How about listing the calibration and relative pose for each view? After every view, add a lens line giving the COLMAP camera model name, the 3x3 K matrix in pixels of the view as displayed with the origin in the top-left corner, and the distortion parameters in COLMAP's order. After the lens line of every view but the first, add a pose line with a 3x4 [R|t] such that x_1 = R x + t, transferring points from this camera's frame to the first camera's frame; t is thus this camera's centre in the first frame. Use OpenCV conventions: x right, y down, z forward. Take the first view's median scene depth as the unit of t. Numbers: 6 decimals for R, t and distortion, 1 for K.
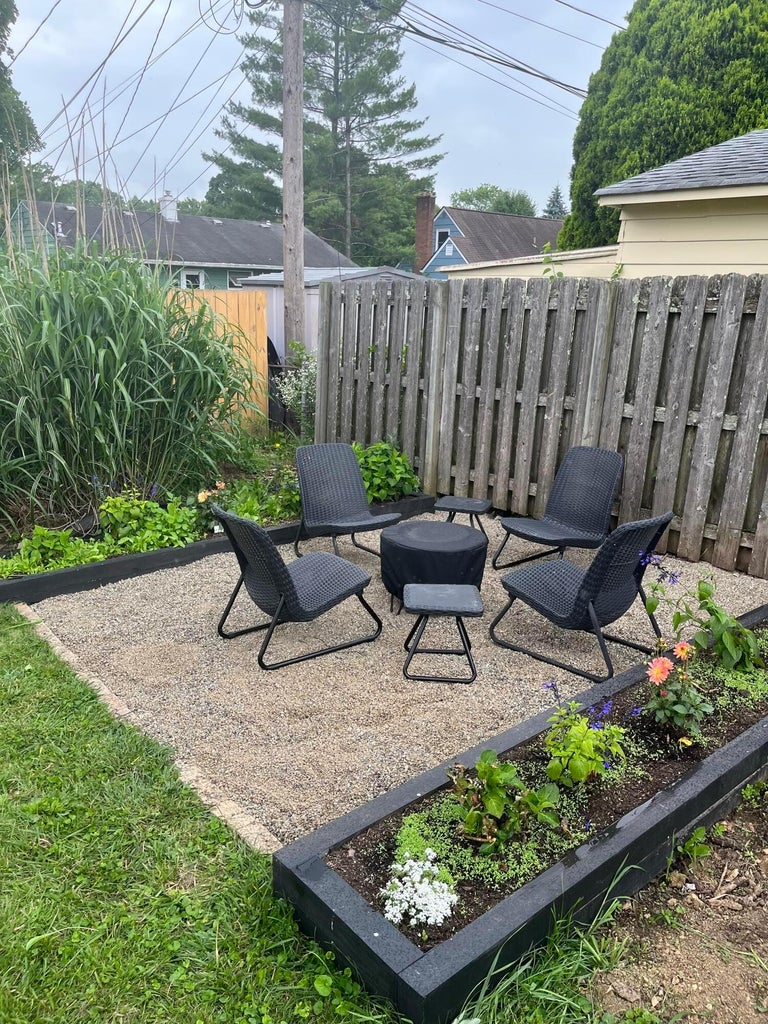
lens RADIAL K [[779.2, 0, 384.0], [0, 779.2, 512.0], [0, 0, 1]] dist [0.051581, -0.079840]
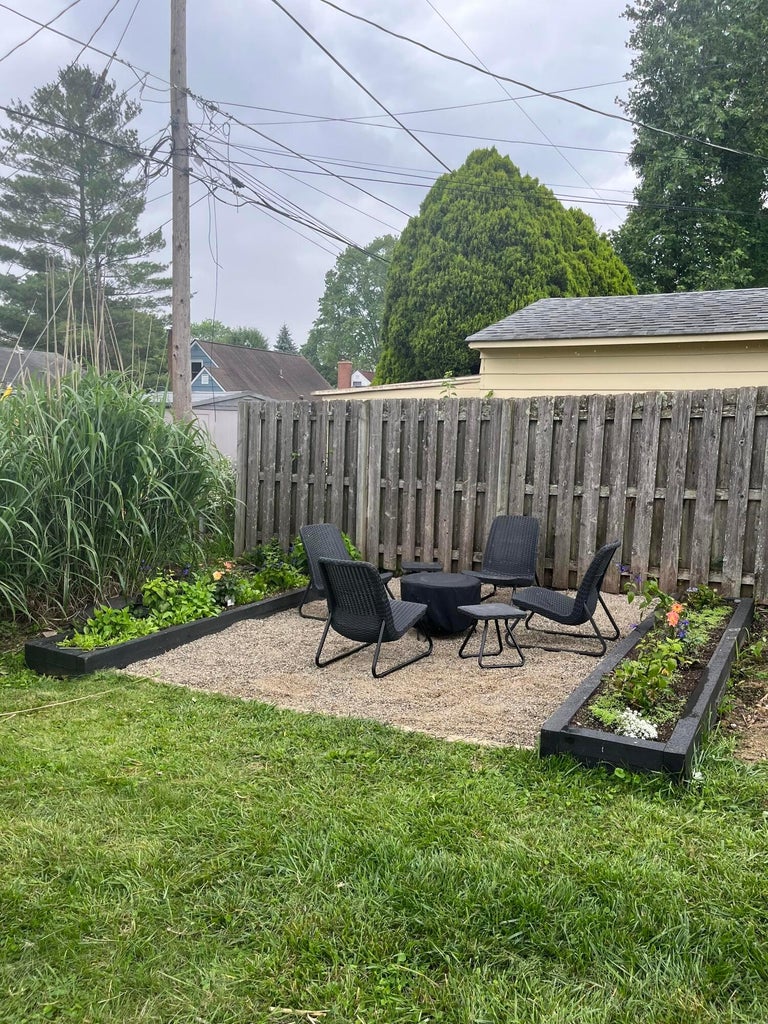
lens RADIAL K [[779.2, 0, 384.0], [0, 779.2, 512.0], [0, 0, 1]] dist [0.051581, -0.079840]
pose [[0.936675, -0.047964, 0.346901, -0.369588], [0.101354, 0.985311, -0.137436, 0.067691], [-0.335213, 0.163893, 0.927778, -0.177096]]
